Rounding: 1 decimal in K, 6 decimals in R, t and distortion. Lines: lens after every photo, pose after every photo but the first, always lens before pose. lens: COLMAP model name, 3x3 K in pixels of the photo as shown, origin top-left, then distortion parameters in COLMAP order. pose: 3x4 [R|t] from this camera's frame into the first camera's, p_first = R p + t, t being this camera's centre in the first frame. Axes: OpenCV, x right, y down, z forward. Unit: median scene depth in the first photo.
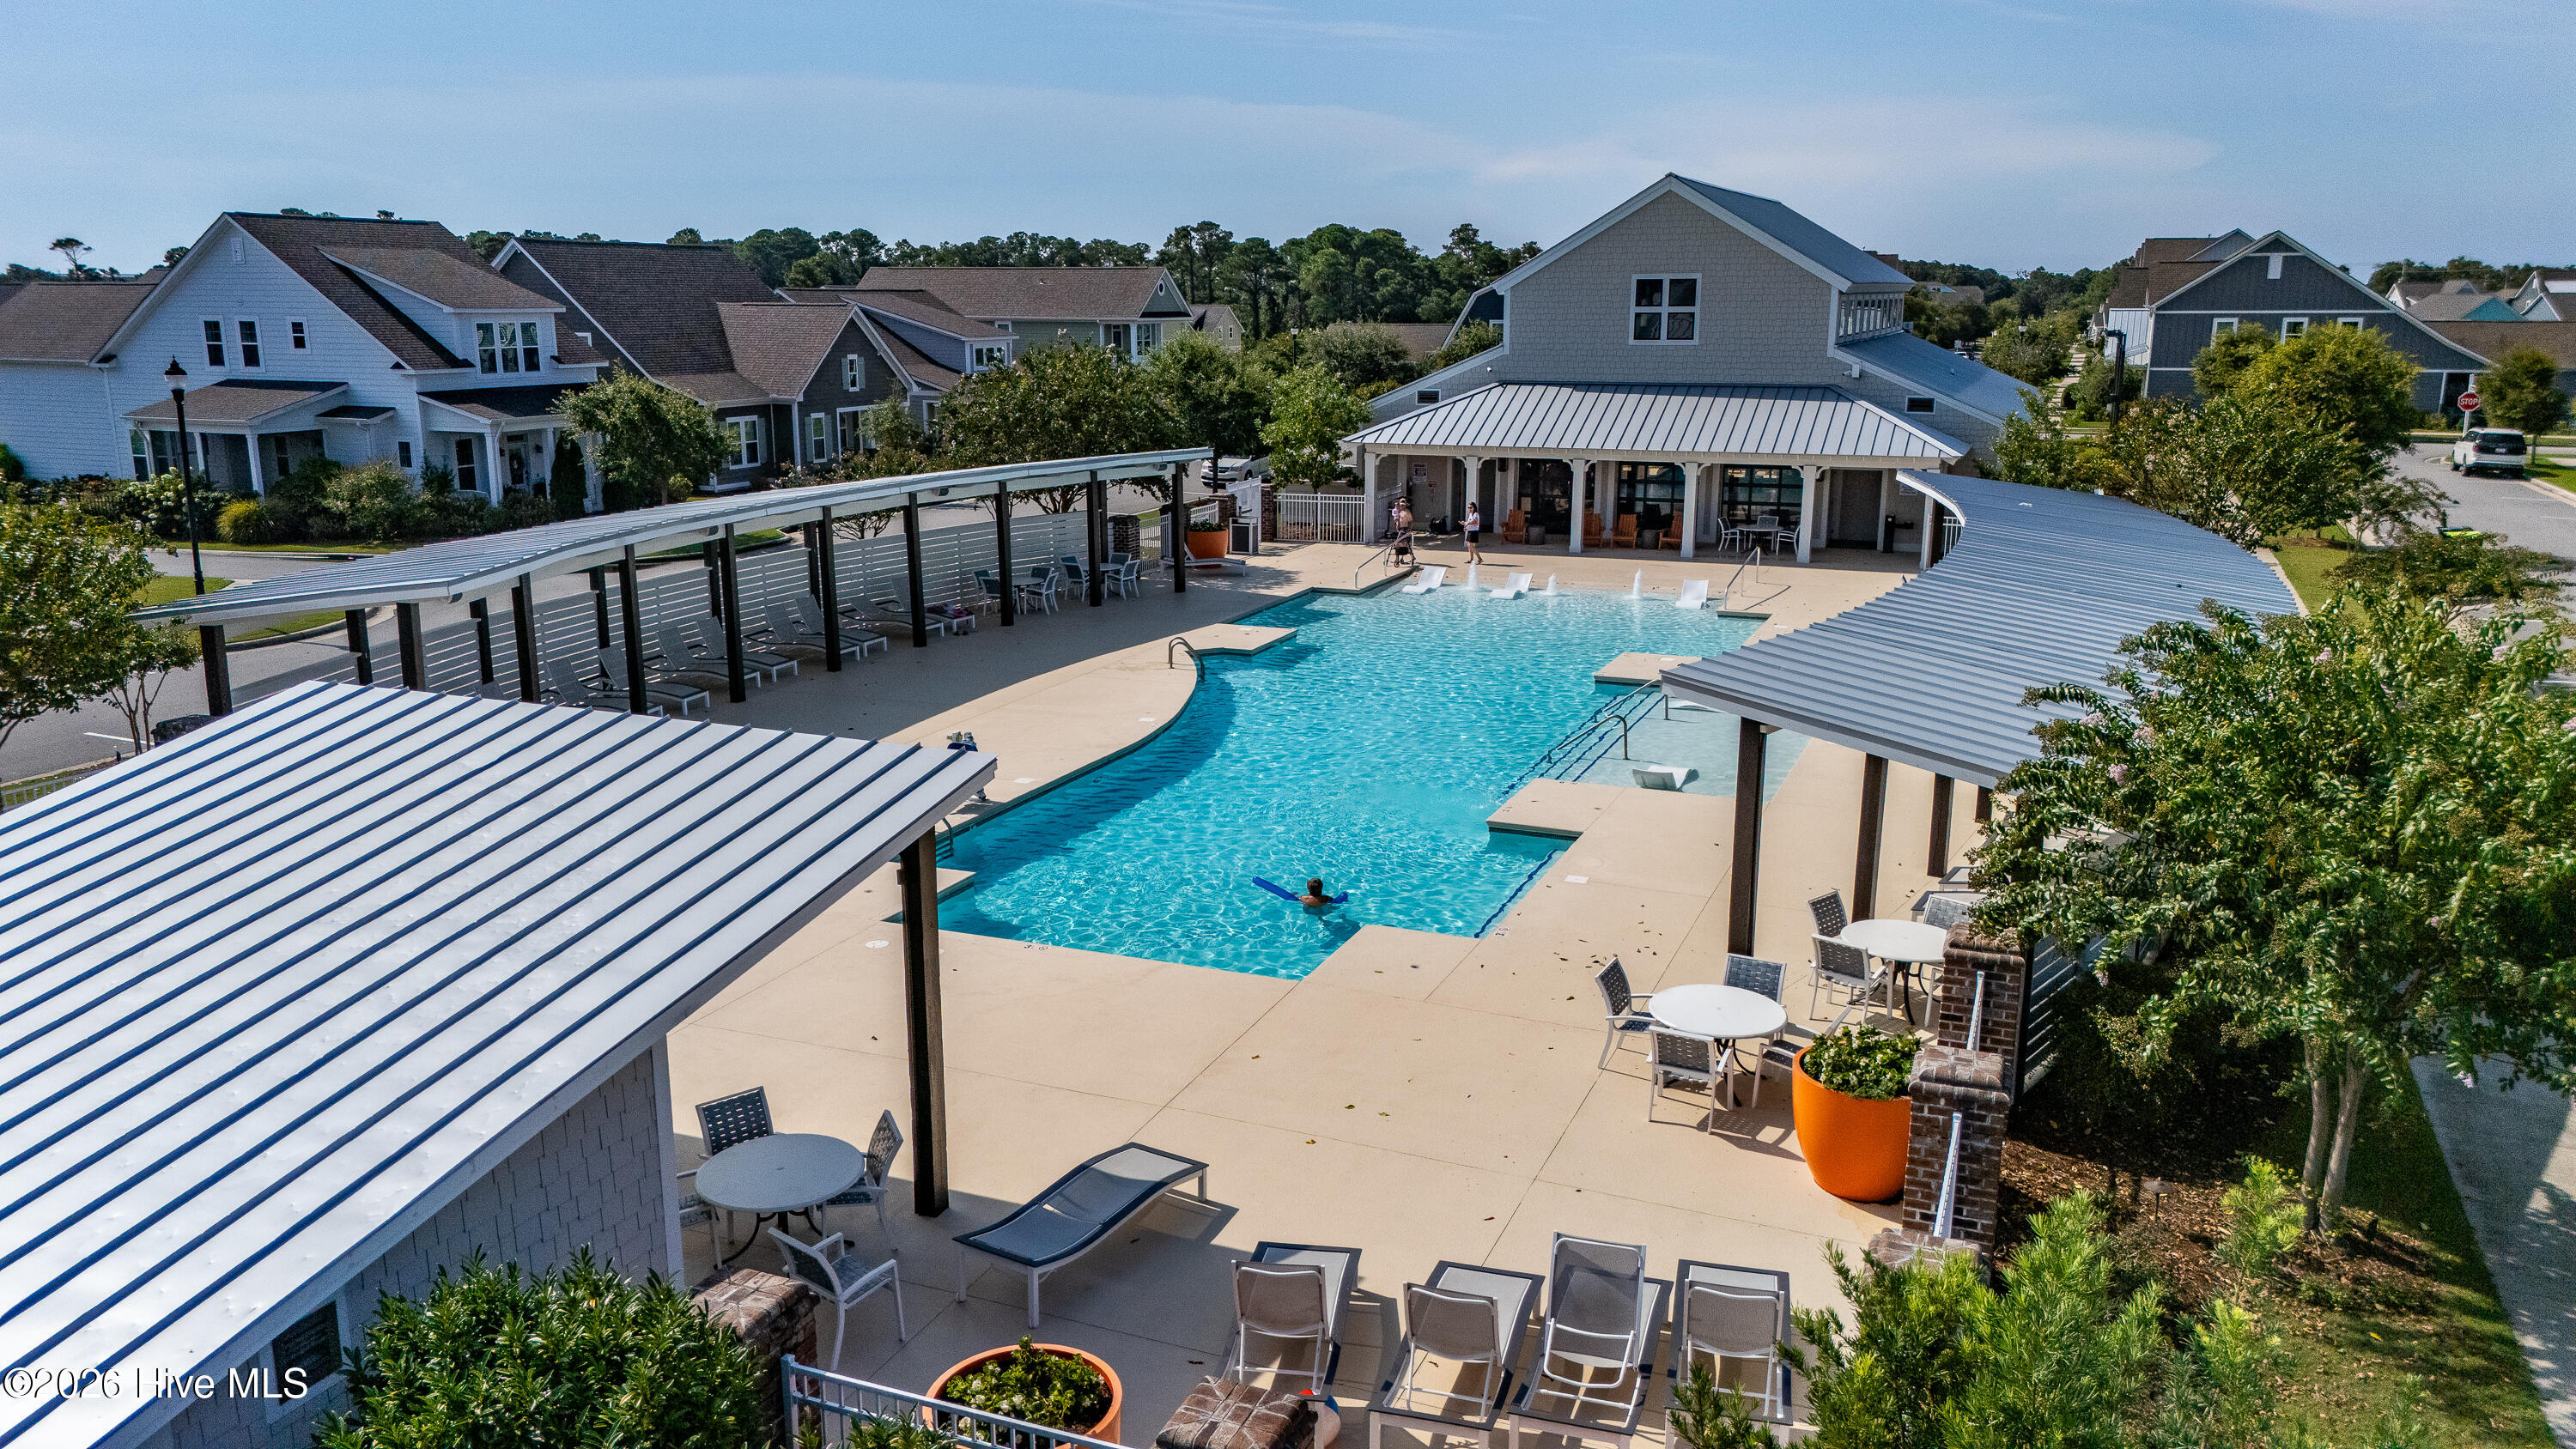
lens RADIAL K [[1903.5, 0, 1286.6], [0, 1903.5, 718.5], [0, 0, 1]] dist [0.091748, -0.079182]
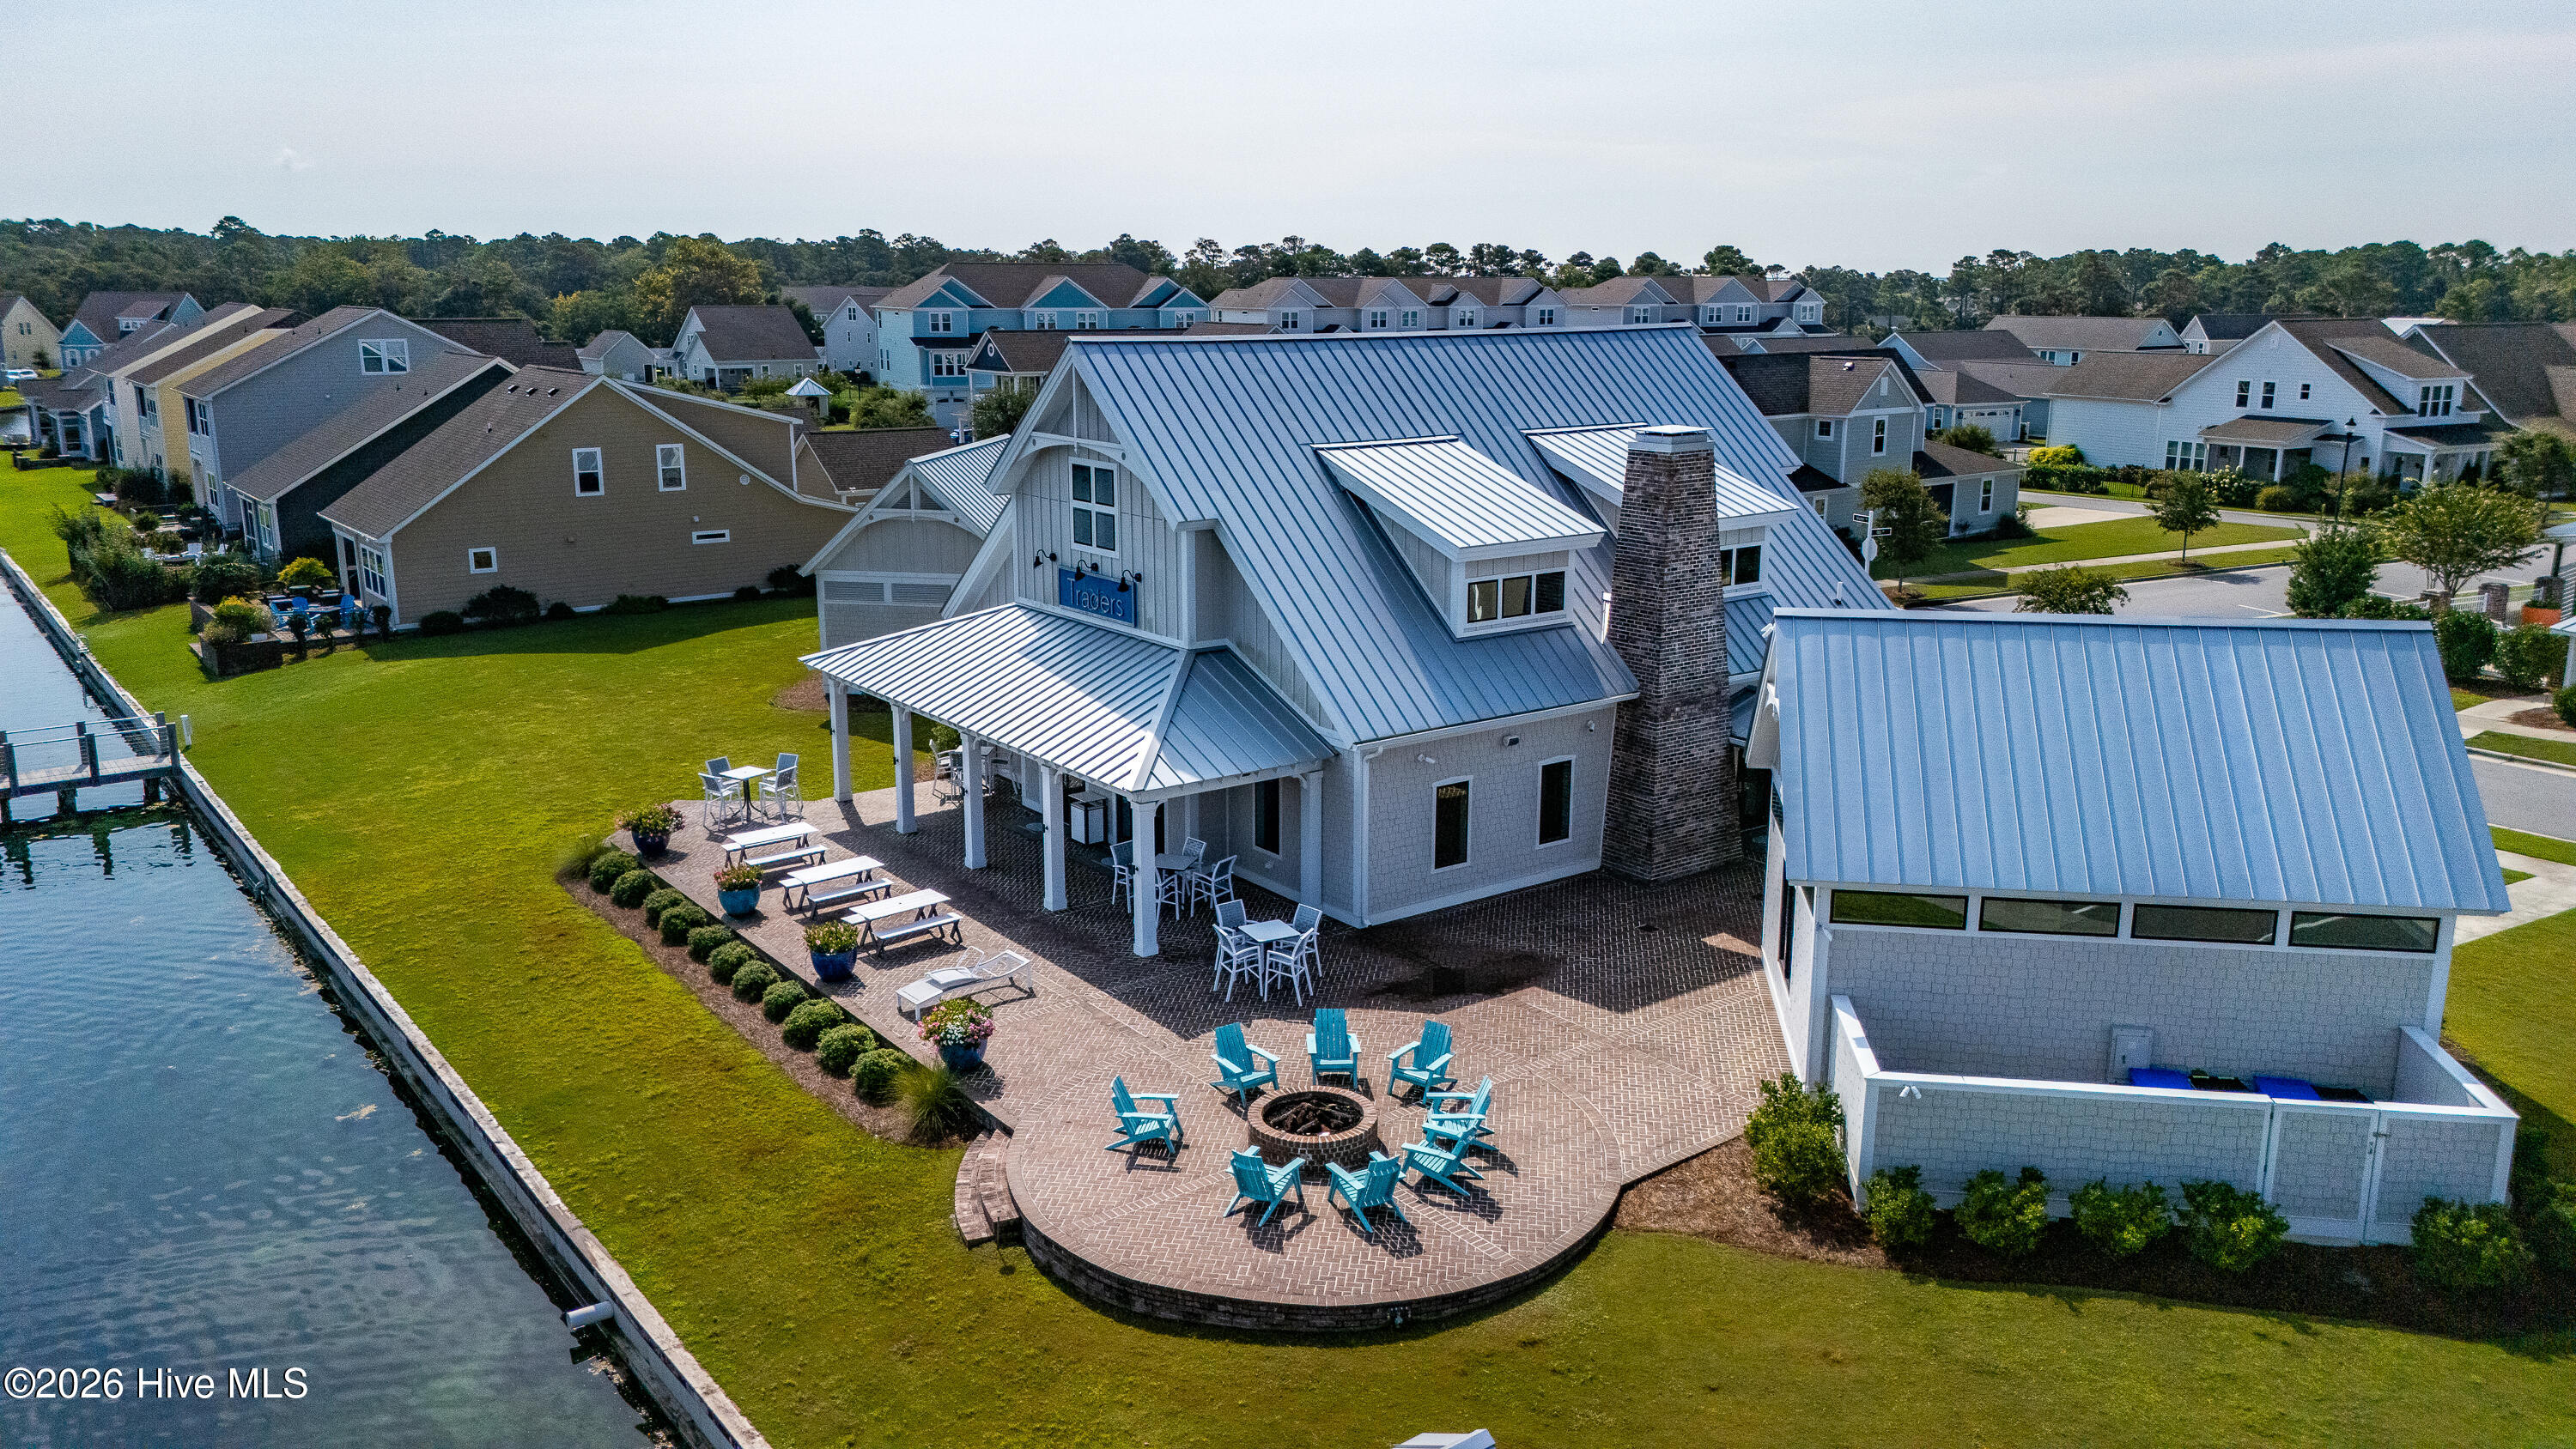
lens RADIAL K [[1903.5, 0, 1286.6], [0, 1903.5, 718.5], [0, 0, 1]] dist [0.091748, -0.079182]
pose [[0.758751, 0.150281, -0.633808, -0.062338], [-0.146433, 0.987469, 0.058837, 0.117737], [0.634708, 0.048168, 0.771250, -0.875984]]
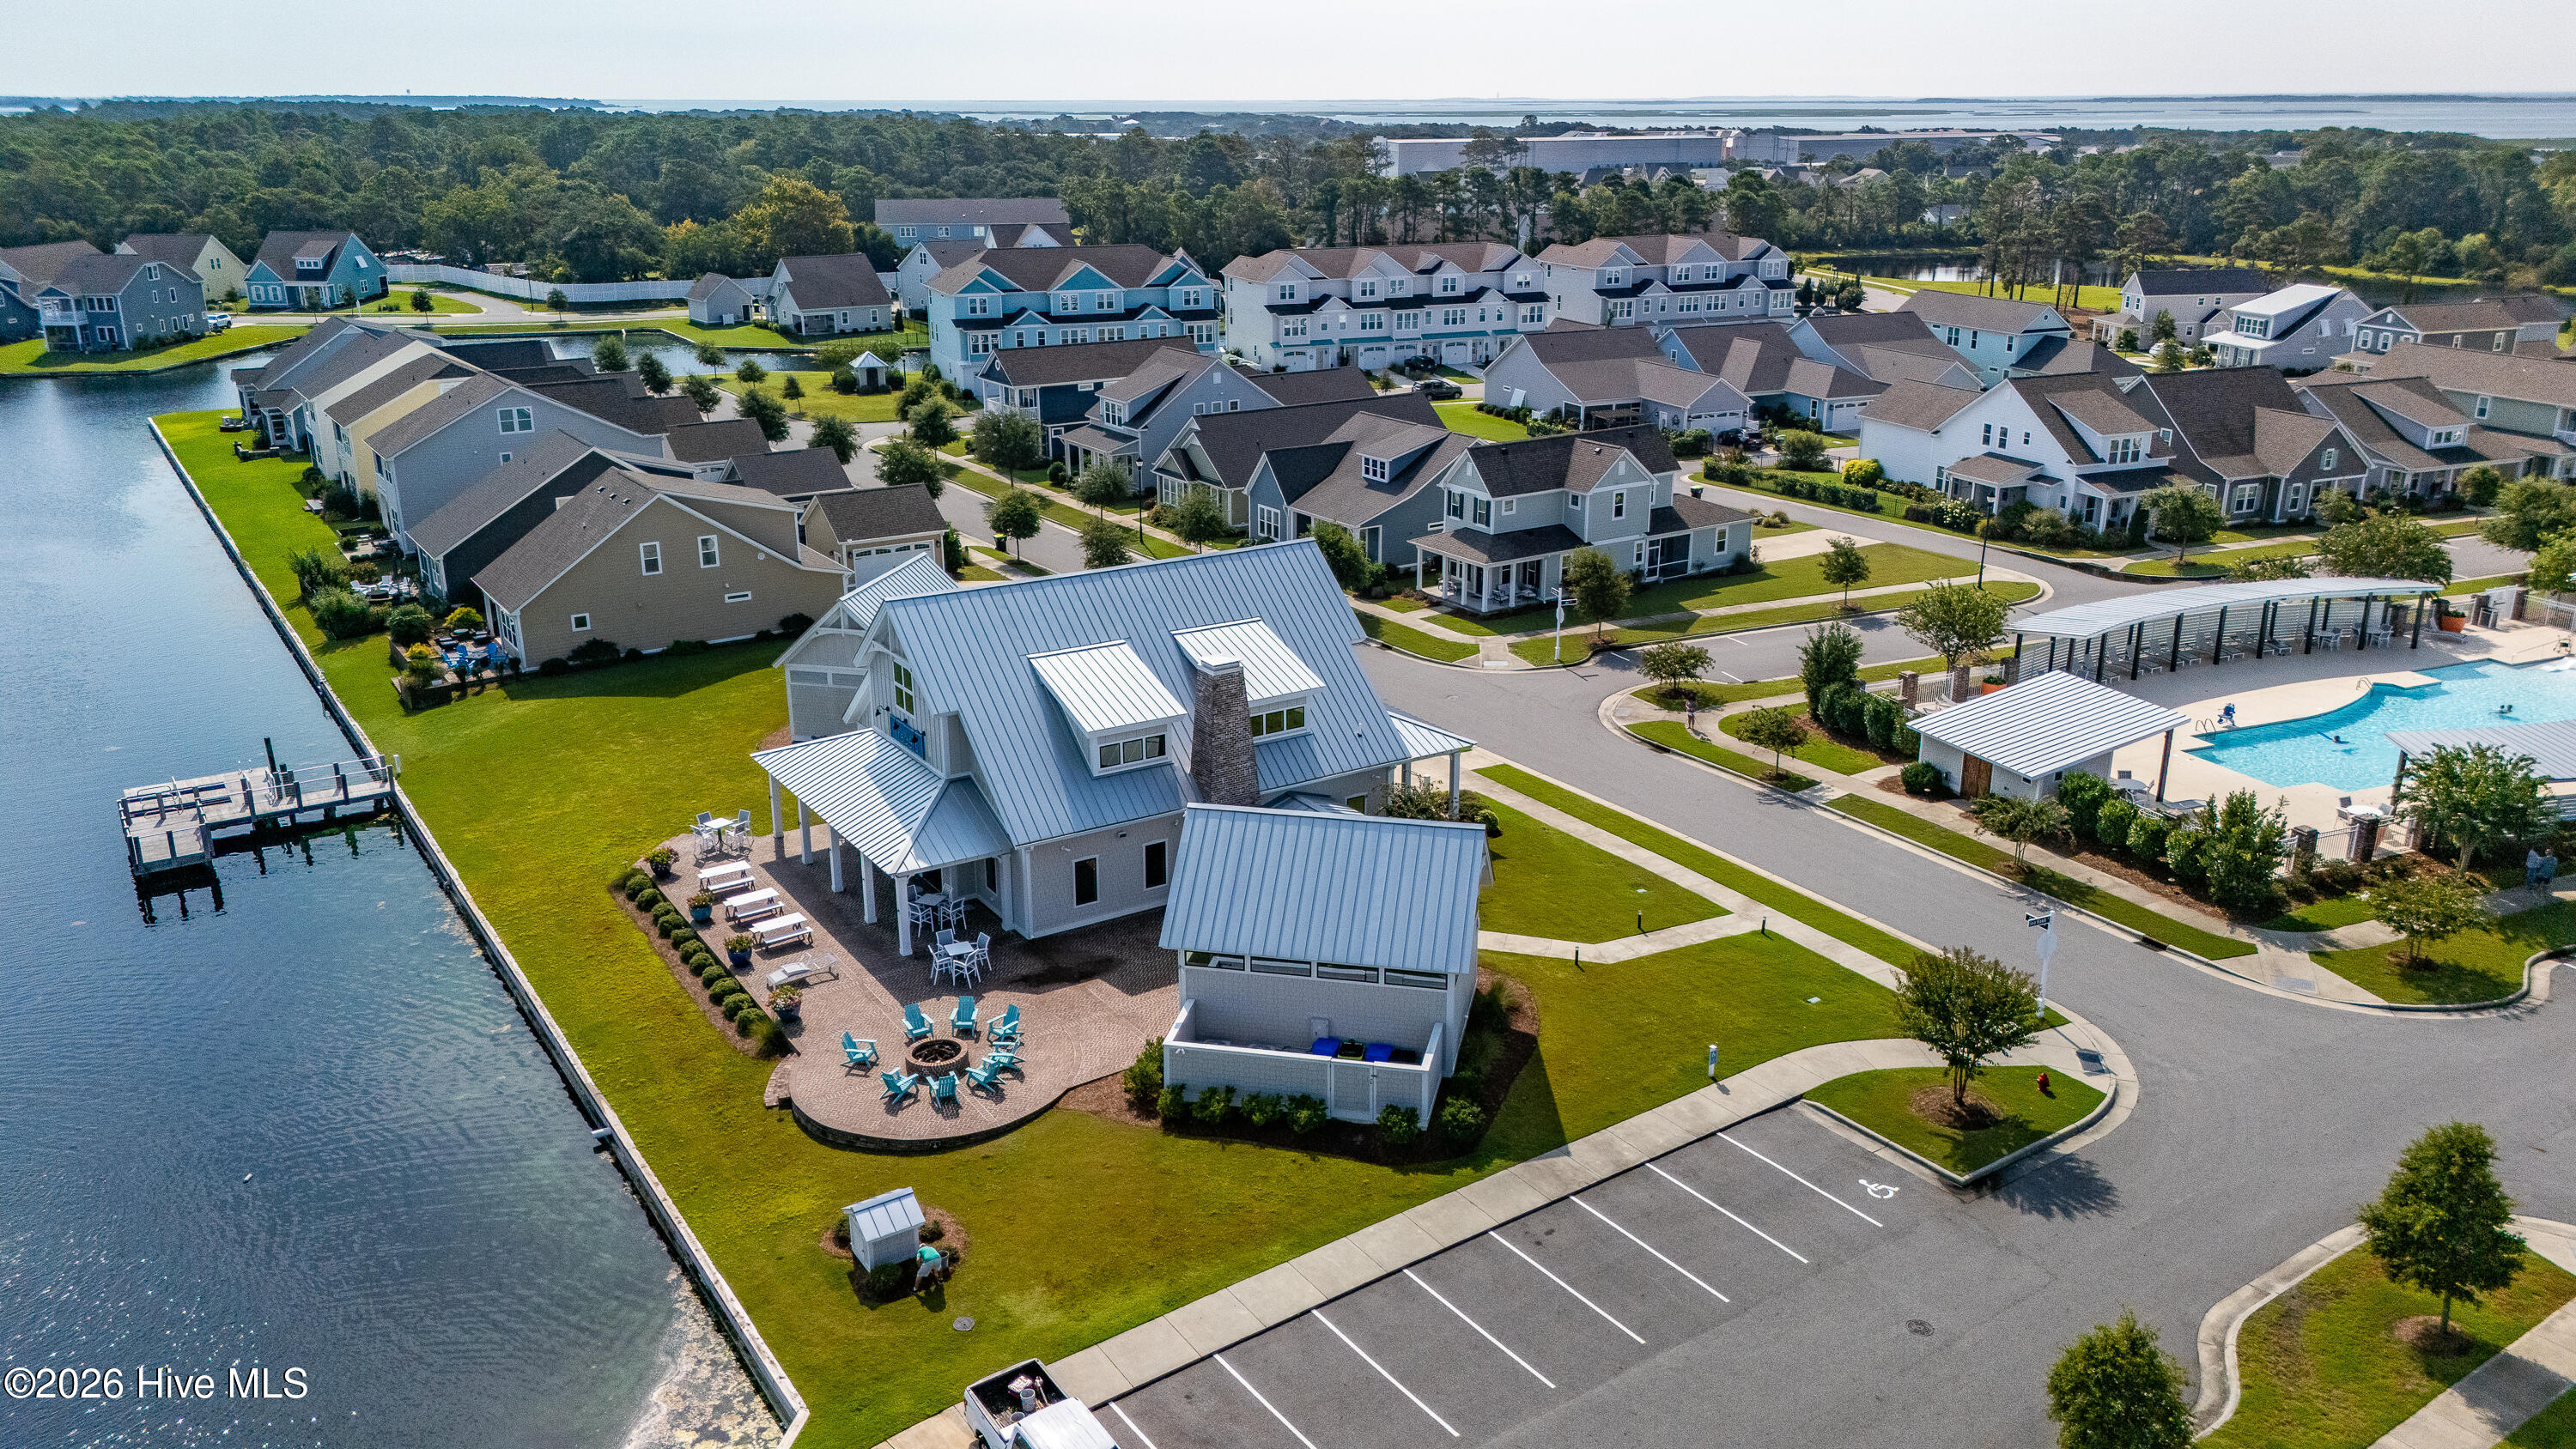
lens RADIAL K [[1906.6, 0, 1289.7], [0, 1906.6, 731.2], [0, 0, 1]] dist [0.099800, -0.091553]
pose [[0.713315, 0.222880, -0.664460, 0.391221], [-0.155775, 0.974790, 0.159745, -0.097908], [0.683313, -0.010443, 0.730051, -1.095238]]
